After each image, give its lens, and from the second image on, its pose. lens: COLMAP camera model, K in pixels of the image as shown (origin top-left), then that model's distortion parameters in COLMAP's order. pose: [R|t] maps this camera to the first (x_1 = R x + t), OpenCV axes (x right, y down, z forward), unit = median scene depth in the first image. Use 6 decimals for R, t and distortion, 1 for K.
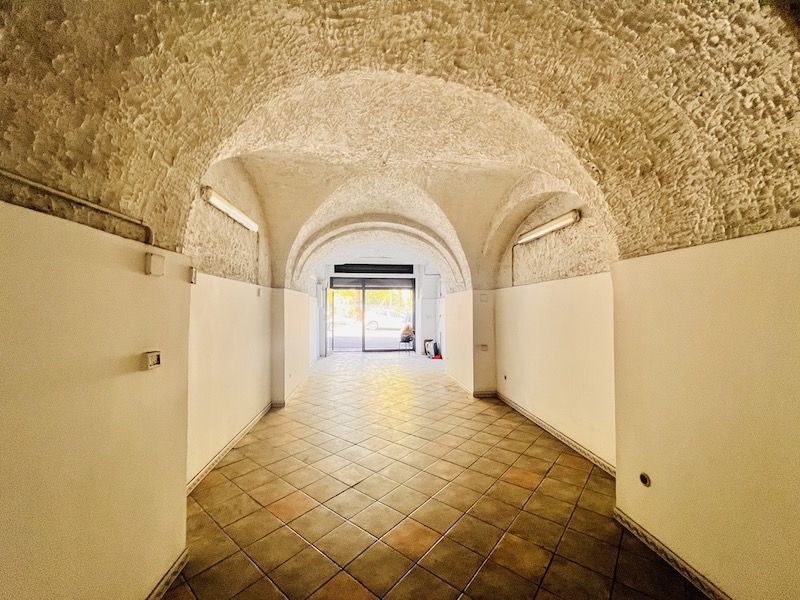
lens RADIAL K [[321.9, 0, 396.9], [0, 321.9, 298.7], [0, 0, 1]] dist [-0.000646, 0.000368]
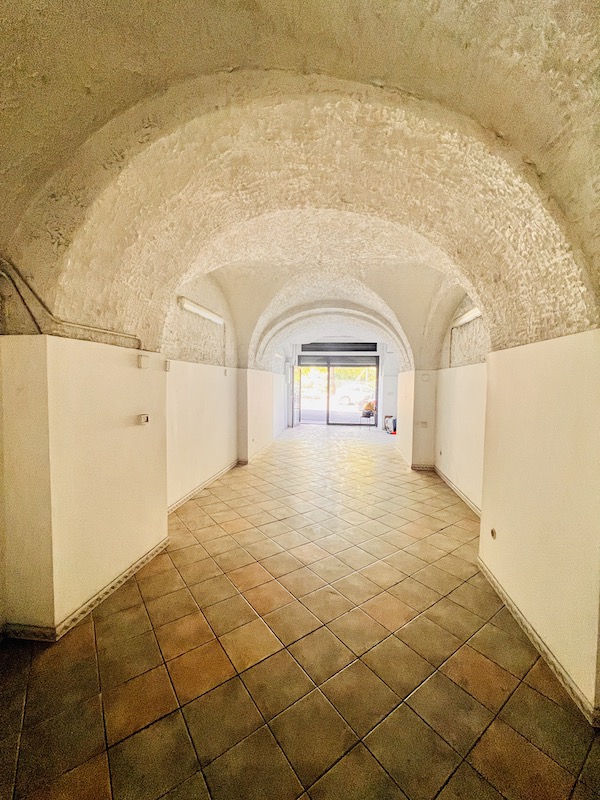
lens RADIAL K [[321.9, 0, 300.0], [0, 321.9, 398.7], [0, 0, 1]] dist [-0.000646, 0.000368]
pose [[0.970528, 0.025569, -0.239630, 0.313562], [-0.006389, 0.996736, 0.080477, -0.041822], [0.240906, -0.076574, 0.967523, -0.307126]]
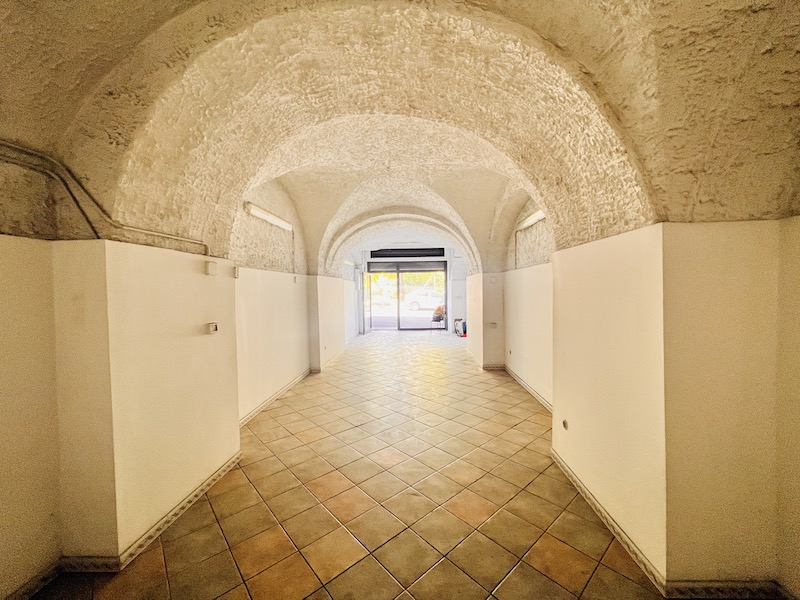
lens RADIAL K [[321.1, 0, 396.5], [0, 321.1, 299.1], [0, 0, 1]] dist [-0.001401, 0.000535]
pose [[0.987686, -0.009495, -0.156163, 0.291187], [0.019088, 0.998013, 0.060046, -0.024241], [0.155283, -0.062287, 0.985904, -0.313276]]
